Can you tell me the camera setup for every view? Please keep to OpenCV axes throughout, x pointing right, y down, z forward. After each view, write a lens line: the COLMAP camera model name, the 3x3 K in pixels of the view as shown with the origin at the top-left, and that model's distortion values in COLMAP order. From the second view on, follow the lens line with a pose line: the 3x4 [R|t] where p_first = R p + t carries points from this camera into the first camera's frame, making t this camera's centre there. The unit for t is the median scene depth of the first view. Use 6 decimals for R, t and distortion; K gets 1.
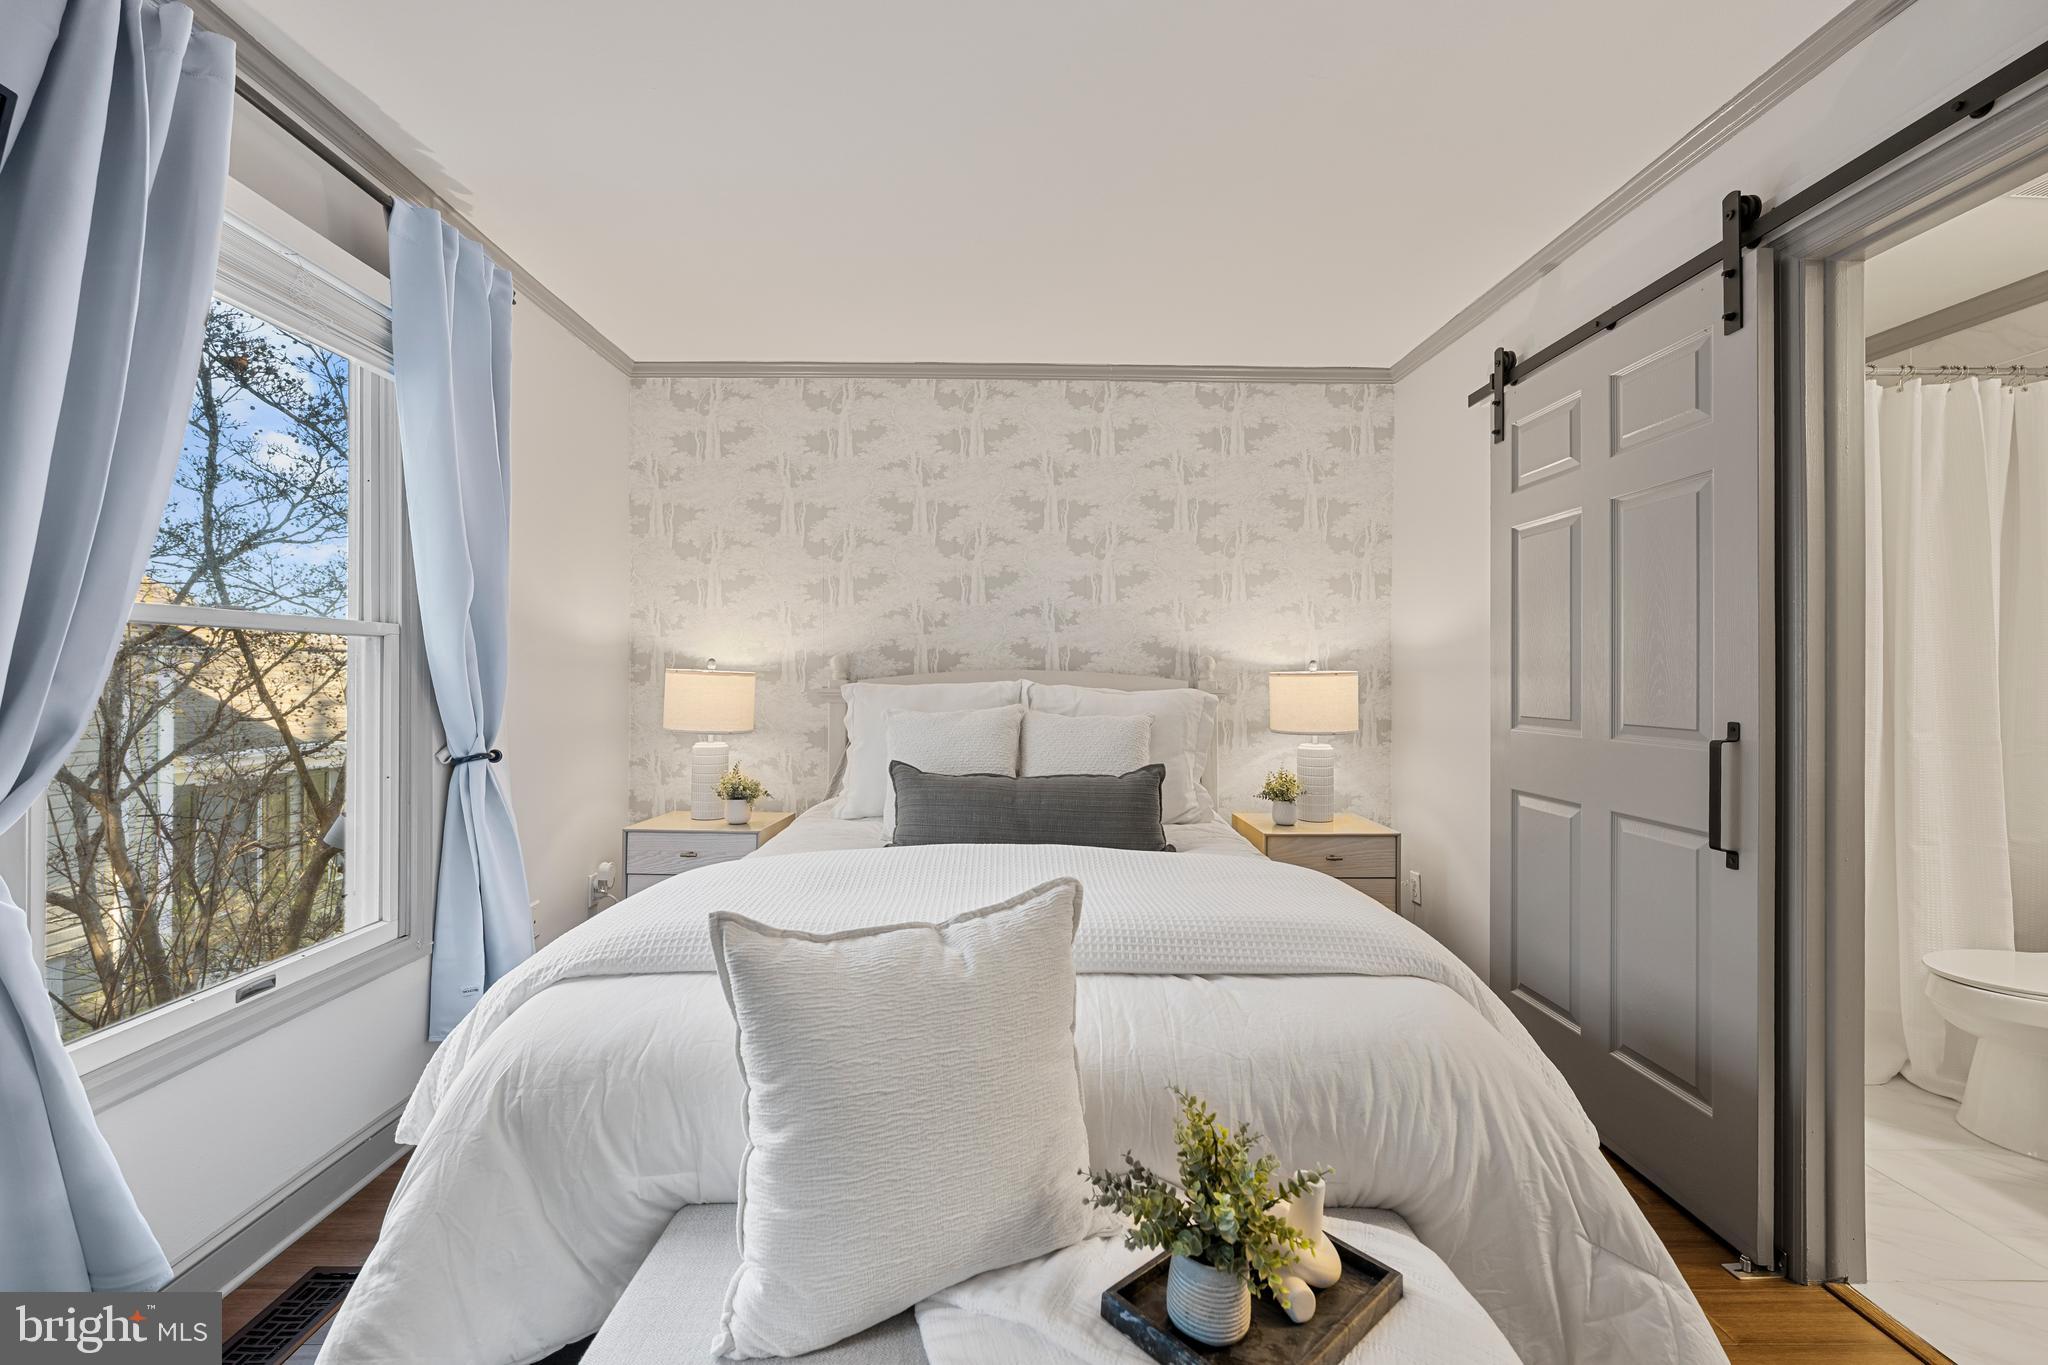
lens RADIAL K [[811.6, 0, 1015.7], [0, 811.6, 685.1], [0, 0, 1]] dist [0.000216, 0.000233]
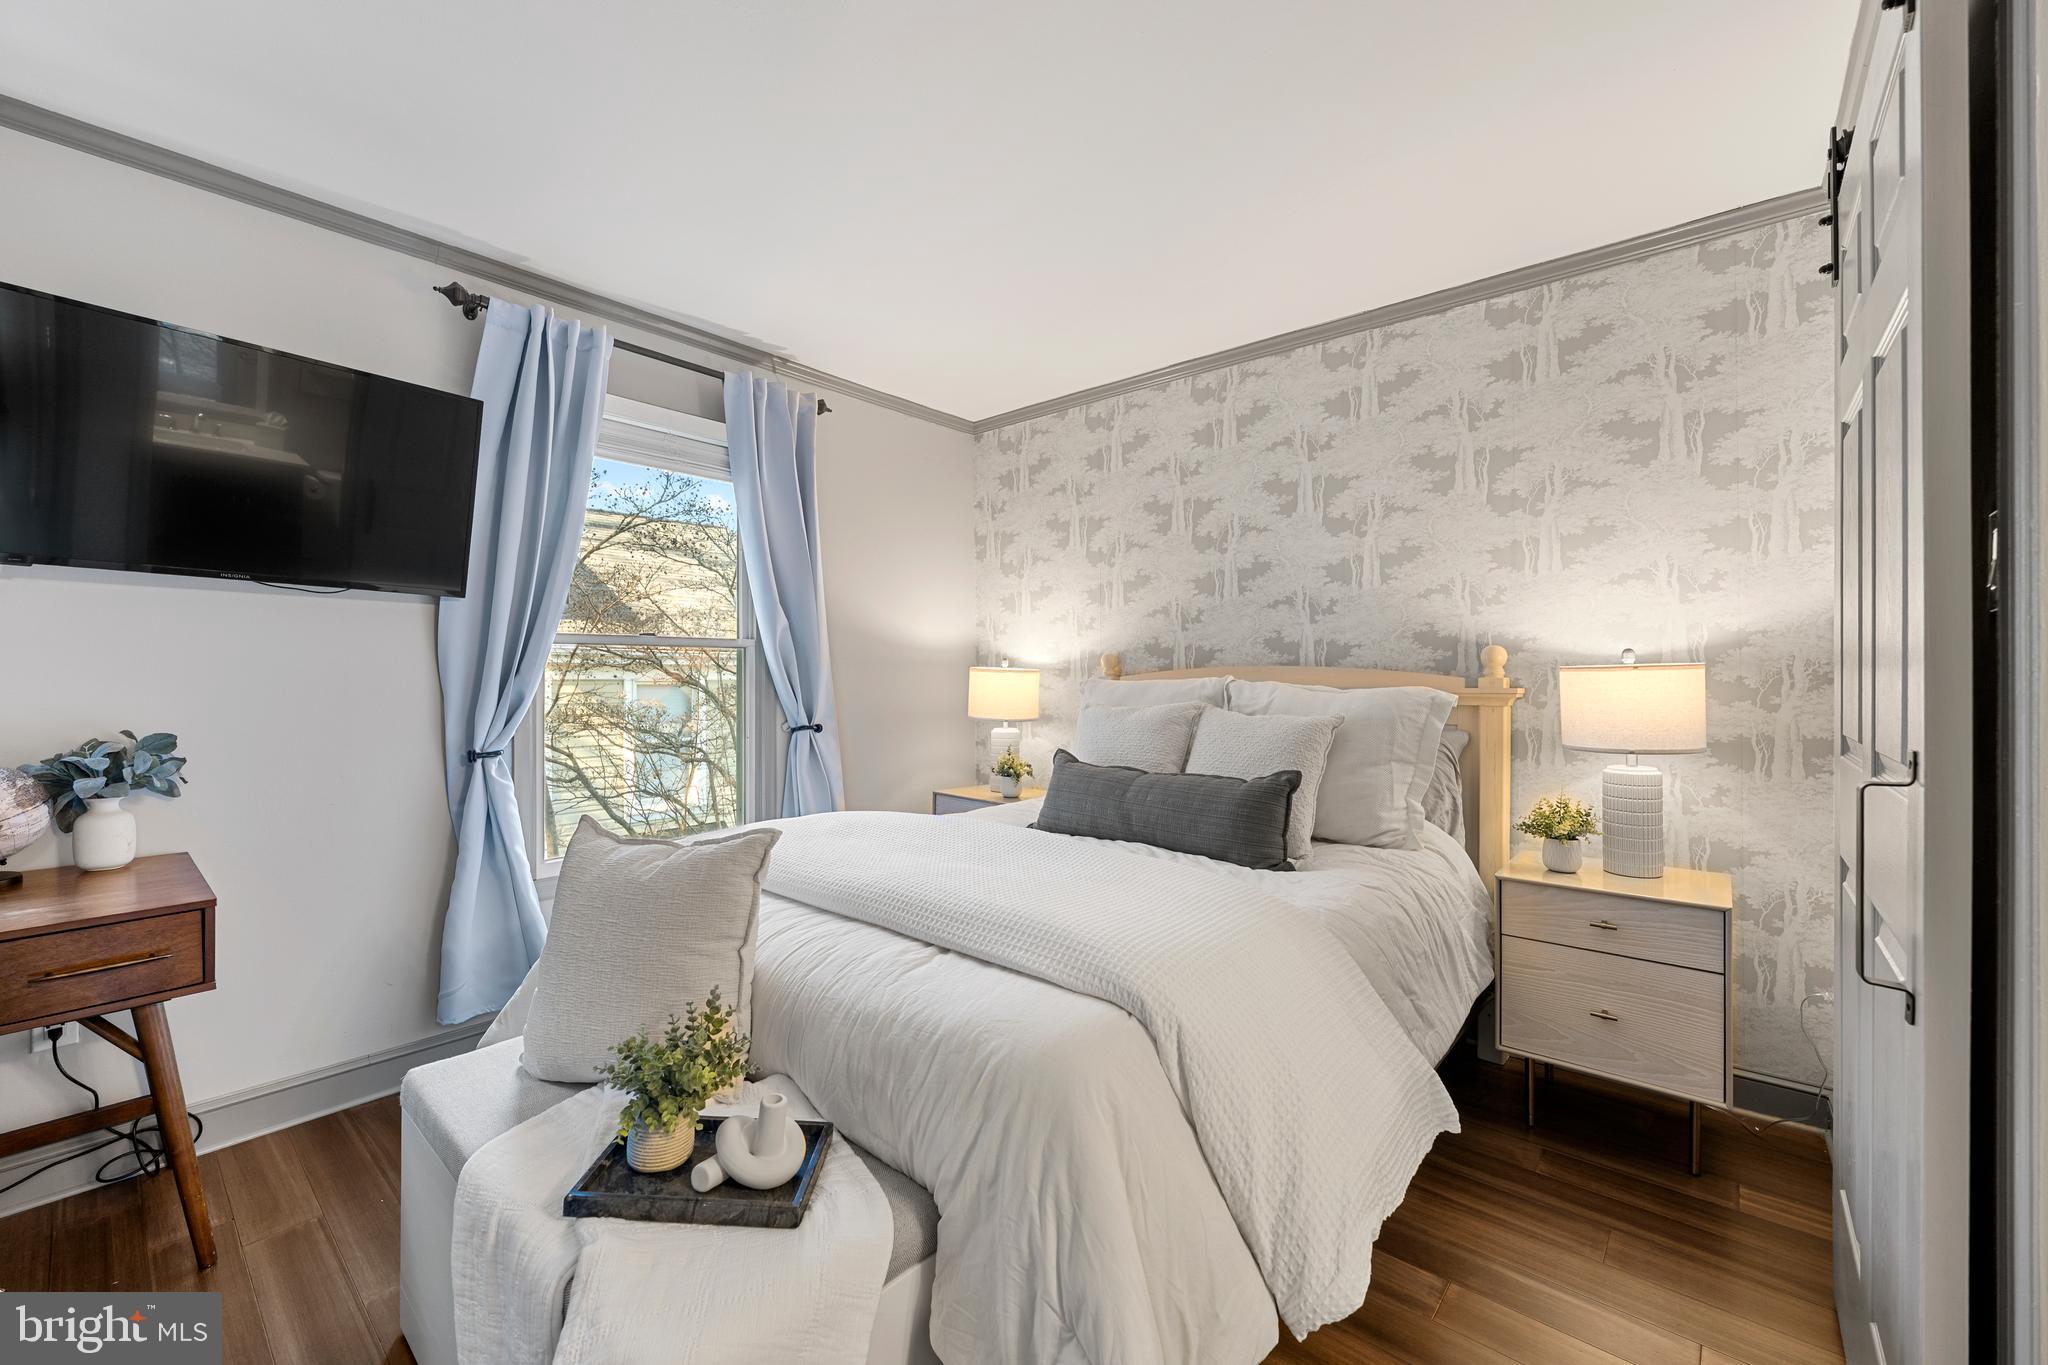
lens RADIAL K [[811.6, 0, 1015.7], [0, 811.6, 685.1], [0, 0, 1]] dist [0.000216, 0.000233]
pose [[0.749365, 0.006896, -0.662121, 0.404052], [-0.005729, 0.999976, 0.003931, 0.001762], [0.662132, 0.000847, 0.749387, 0.103750]]
